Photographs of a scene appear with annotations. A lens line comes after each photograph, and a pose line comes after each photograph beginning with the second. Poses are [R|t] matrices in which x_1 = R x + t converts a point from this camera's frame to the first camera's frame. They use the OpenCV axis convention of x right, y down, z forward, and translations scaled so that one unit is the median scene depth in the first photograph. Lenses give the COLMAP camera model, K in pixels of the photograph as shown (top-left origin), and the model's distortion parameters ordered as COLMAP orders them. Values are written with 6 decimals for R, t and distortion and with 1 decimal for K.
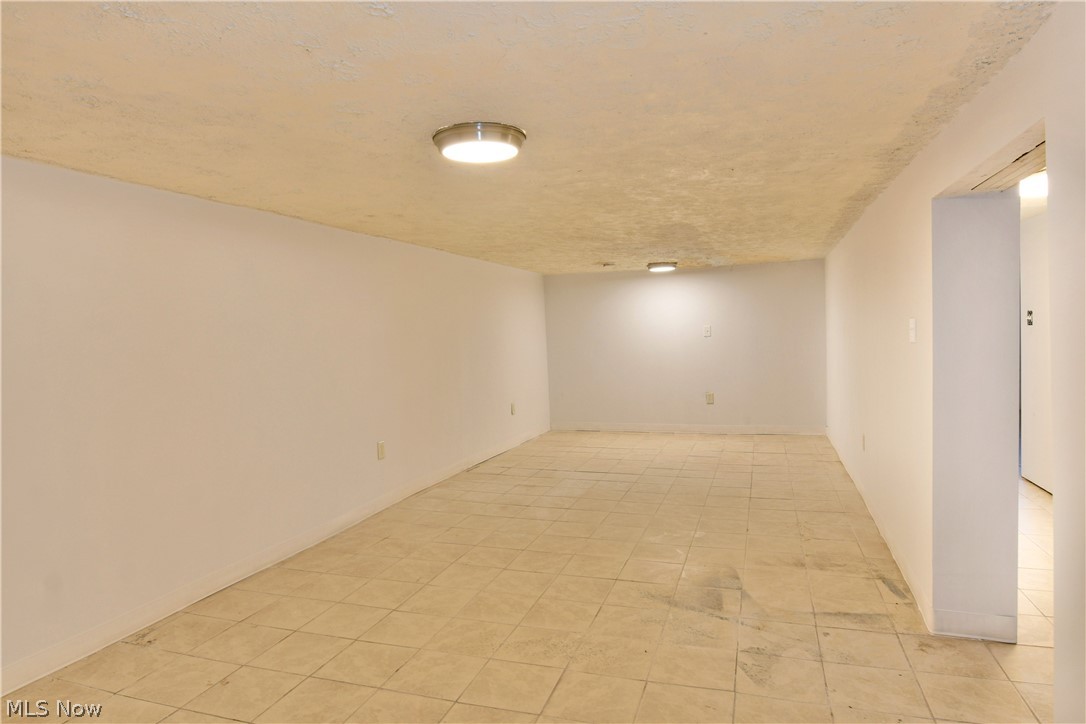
lens RADIAL K [[657.7, 0, 543.4], [0, 657.7, 361.8], [0, 0, 1]] dist [-0.012358, -0.005910]
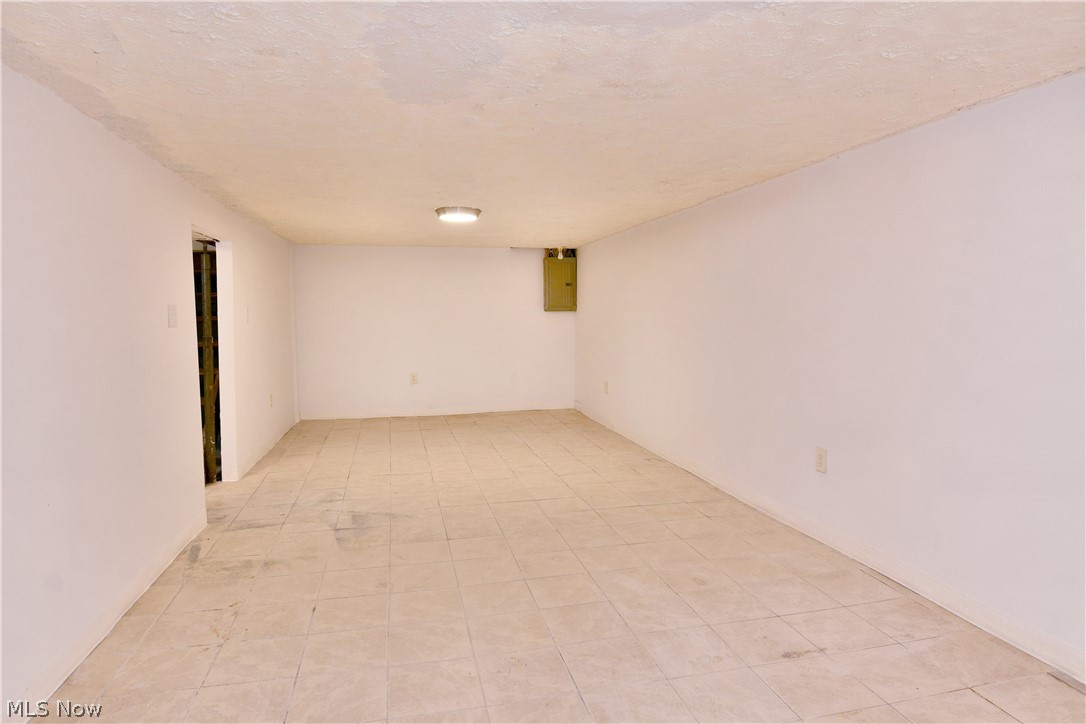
lens RADIAL K [[657.7, 0, 543.1], [0, 657.7, 360.9], [0, 0, 1]] dist [-0.012358, -0.005910]
pose [[-0.854912, 0.078664, -0.512774, 0.545190], [0.010273, 0.990810, 0.134872, -0.107612], [0.518671, 0.110035, -0.847864, 2.087996]]
